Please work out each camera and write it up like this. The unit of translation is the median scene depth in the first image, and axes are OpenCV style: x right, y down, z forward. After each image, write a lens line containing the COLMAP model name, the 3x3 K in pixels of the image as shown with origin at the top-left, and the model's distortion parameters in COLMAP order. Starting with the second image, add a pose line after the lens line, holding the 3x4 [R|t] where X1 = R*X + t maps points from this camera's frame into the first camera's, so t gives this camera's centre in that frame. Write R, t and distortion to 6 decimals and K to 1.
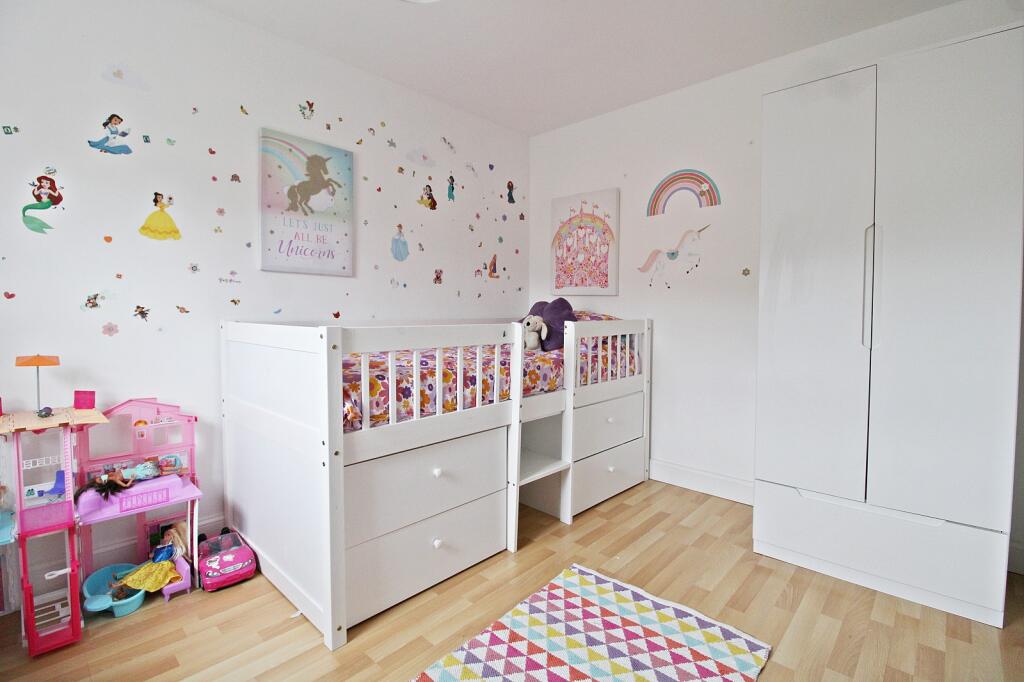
lens RADIAL K [[476.1, 0, 519.5], [0, 476.1, 328.0], [0, 0, 1]] dist [-0.000752, -0.015698]
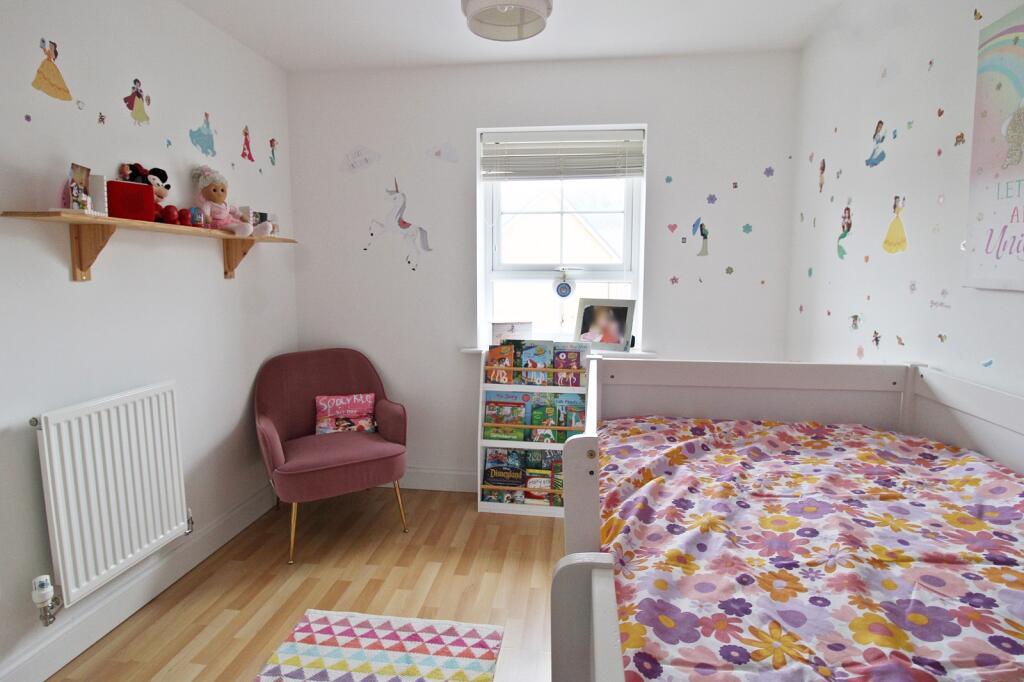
lens RADIAL K [[476.1, 0, 519.5], [0, 476.1, 328.0], [0, 0, 1]] dist [-0.000752, -0.015698]
pose [[-0.790343, 0.060032, -0.609716, 0.258162], [-0.031319, 0.989928, 0.138064, -0.151094], [0.611864, 0.128213, -0.780503, 1.257632]]
